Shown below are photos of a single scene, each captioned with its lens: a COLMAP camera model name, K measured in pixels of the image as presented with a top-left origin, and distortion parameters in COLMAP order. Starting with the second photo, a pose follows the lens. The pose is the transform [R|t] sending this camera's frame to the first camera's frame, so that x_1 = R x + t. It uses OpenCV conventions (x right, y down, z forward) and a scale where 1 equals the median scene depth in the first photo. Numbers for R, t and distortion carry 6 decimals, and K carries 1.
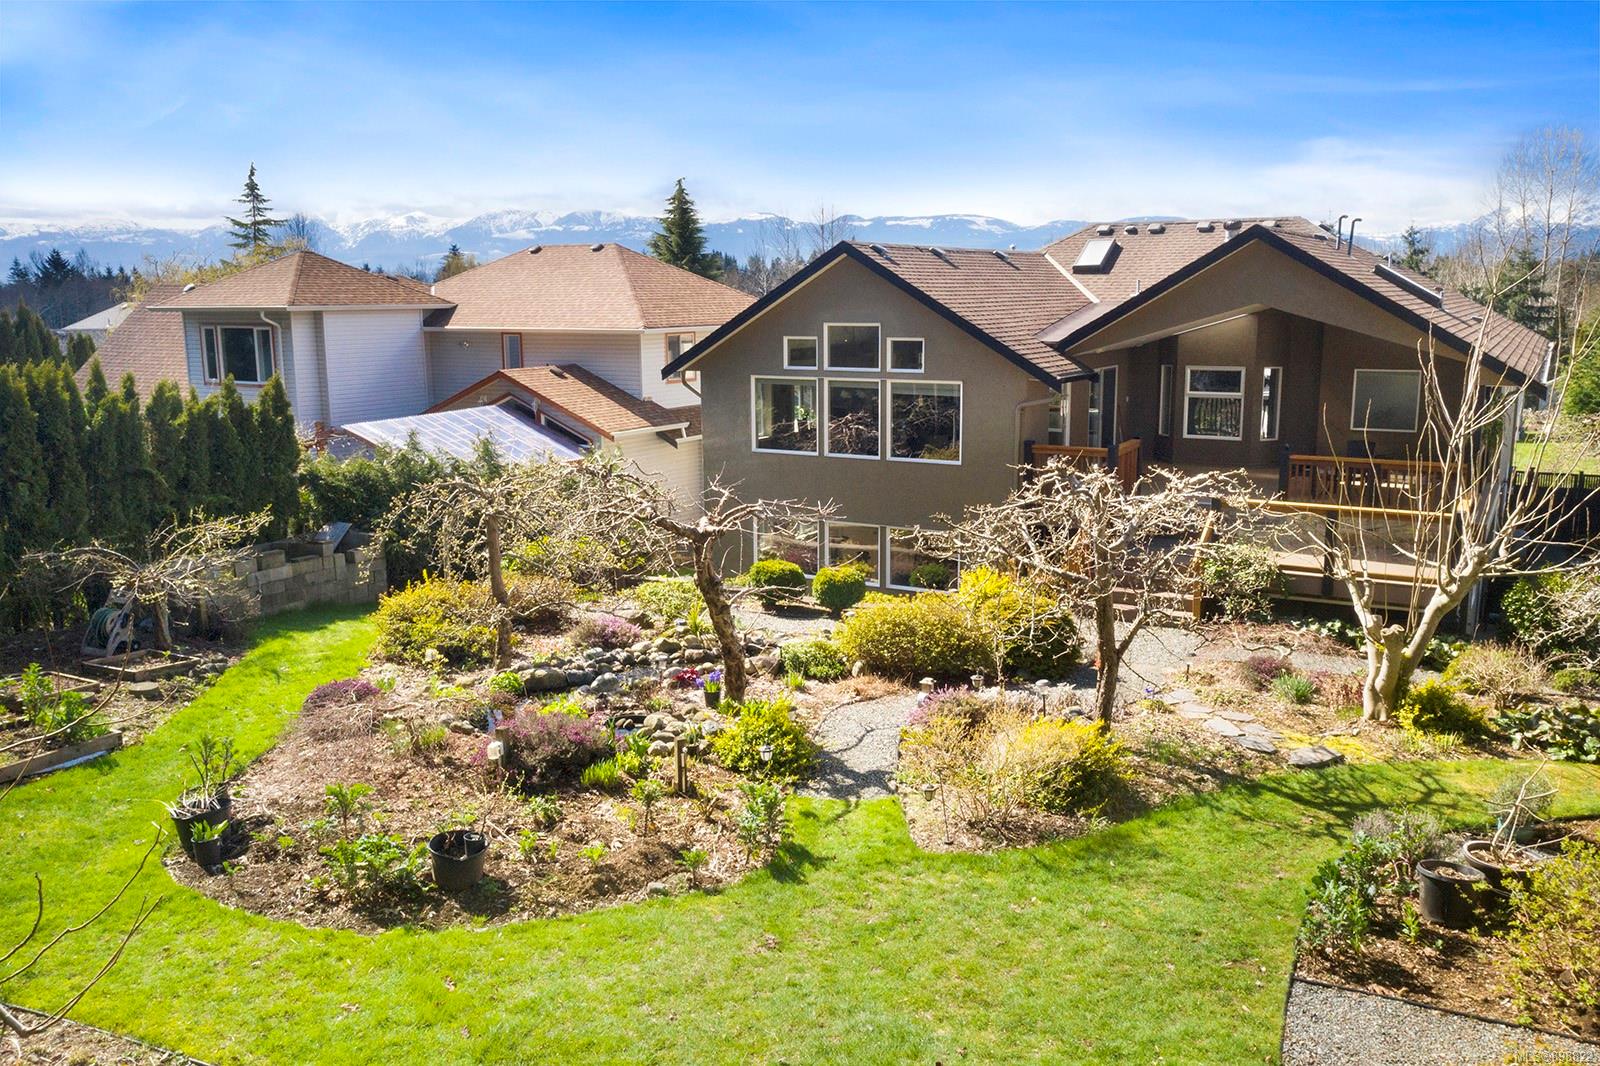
lens RADIAL K [[1285.8, 0, 800.0], [0, 1285.8, 533.0], [0, 0, 1]] dist [-0.013439, 0.002845]
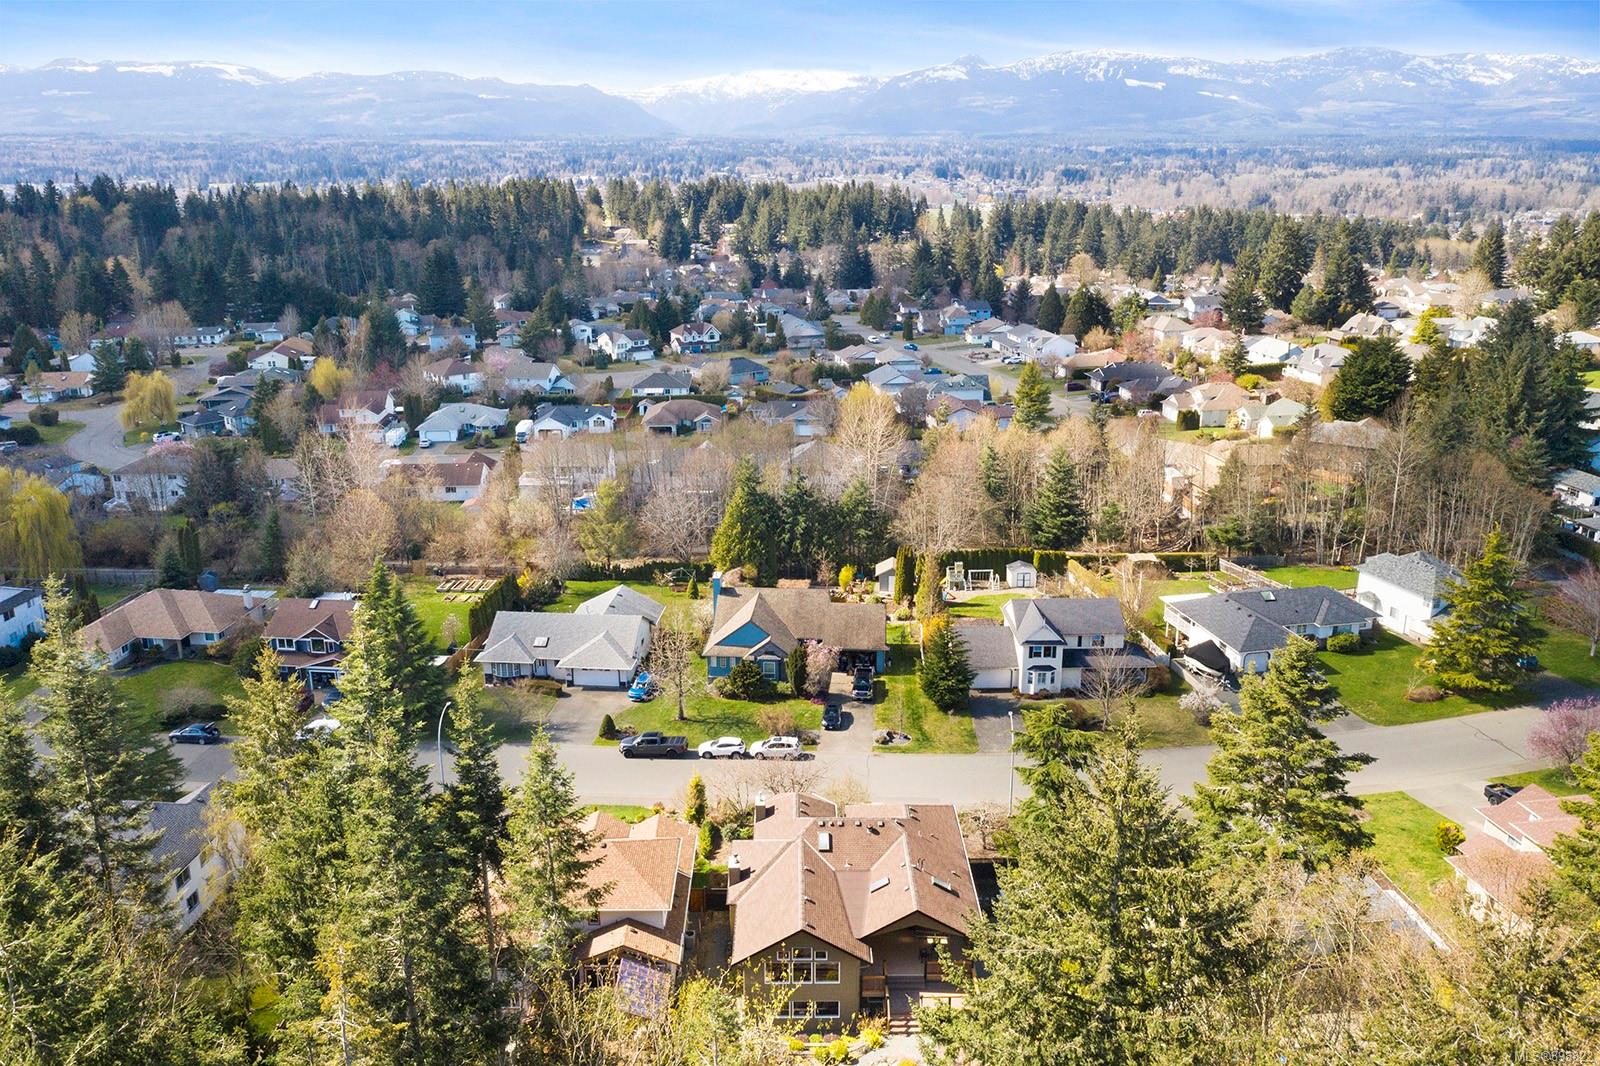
lens RADIAL K [[1285.8, 0, 800.0], [0, 1285.8, 533.0], [0, 0, 1]] dist [-0.013439, 0.002845]
pose [[0.856890, -0.151453, 0.492749, -1.366373], [0.090221, 0.985175, 0.145913, -1.626900], [-0.507543, -0.080575, 0.857851, -1.631528]]
